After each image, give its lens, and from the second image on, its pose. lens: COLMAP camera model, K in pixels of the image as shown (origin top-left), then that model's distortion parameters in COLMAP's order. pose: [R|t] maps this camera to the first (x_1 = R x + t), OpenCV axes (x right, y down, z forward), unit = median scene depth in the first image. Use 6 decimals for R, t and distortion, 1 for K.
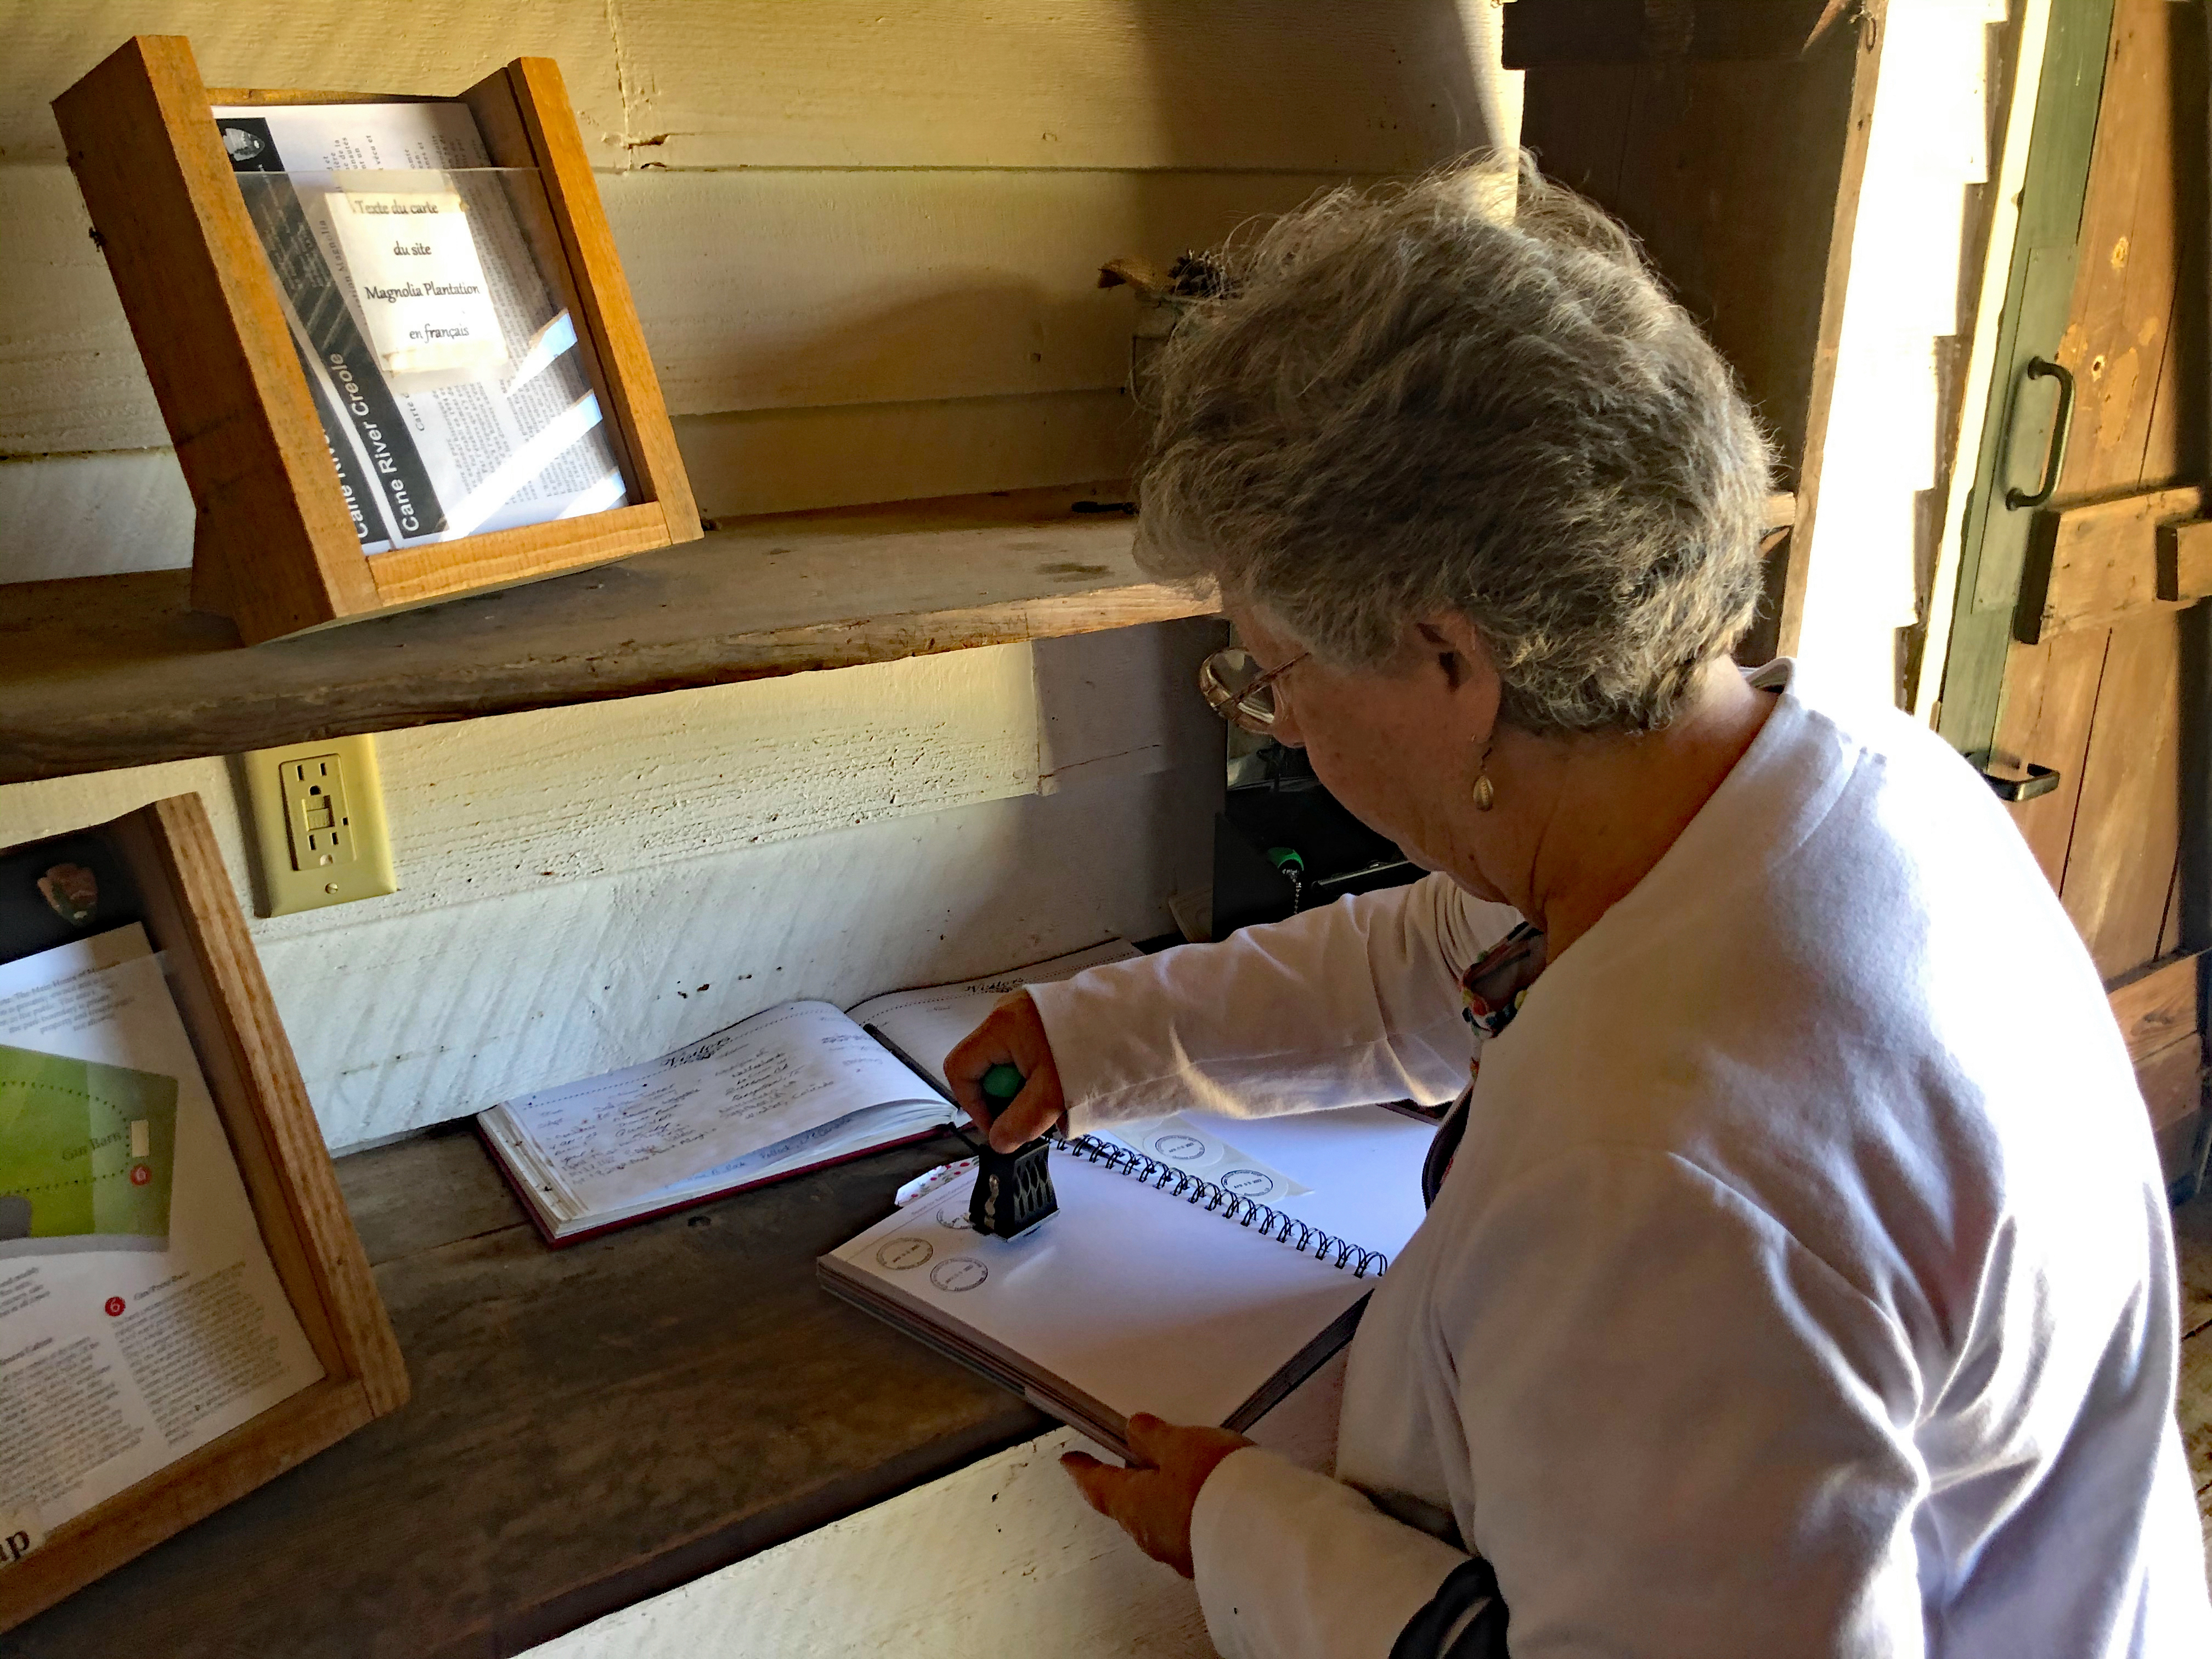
lens RADIAL K [[1803.8, 0, 1105.5], [0, 1803.8, 827.0], [0, 0, 1]] dist [0.012083, 0.002089]
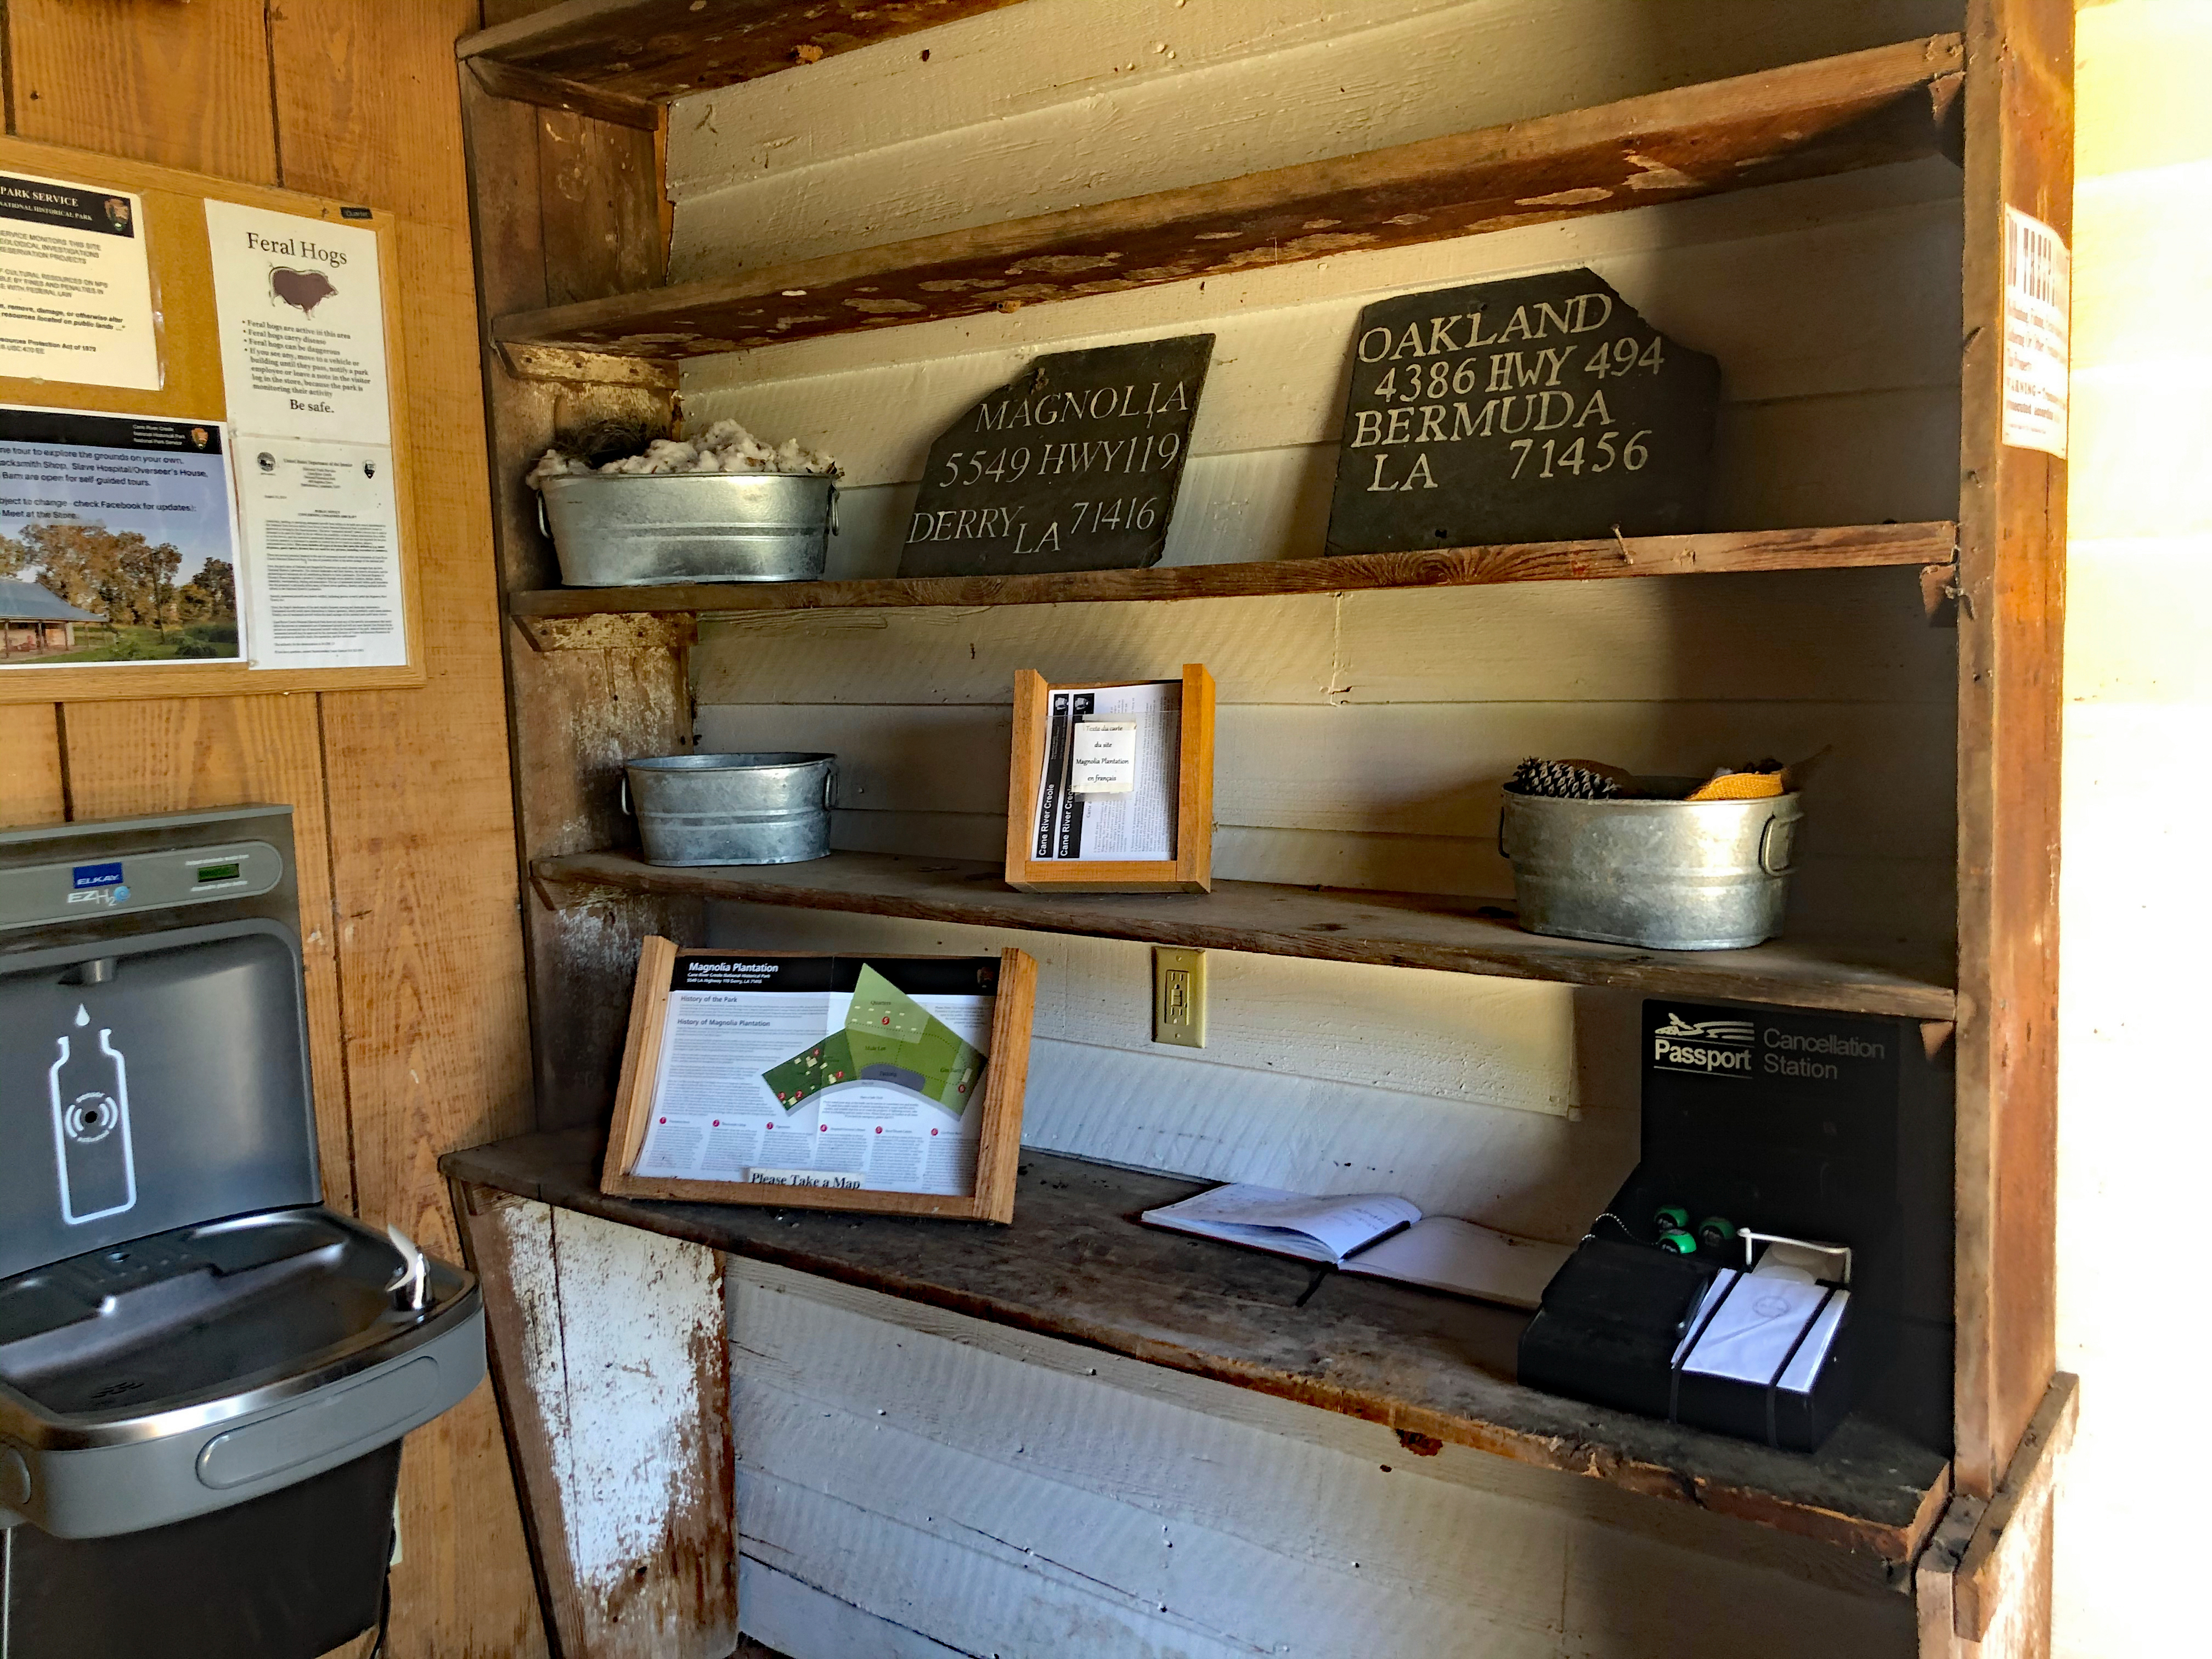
lens RADIAL K [[1803.8, 0, 1096.5], [0, 1803.8, 825.4], [0, 0, 1]] dist [0.012083, 0.002089]
pose [[0.330863, 0.080004, -0.940281, 1.451938], [-0.290468, 0.956658, -0.020812, -0.126653], [0.897863, 0.280008, 0.339761, 0.158831]]
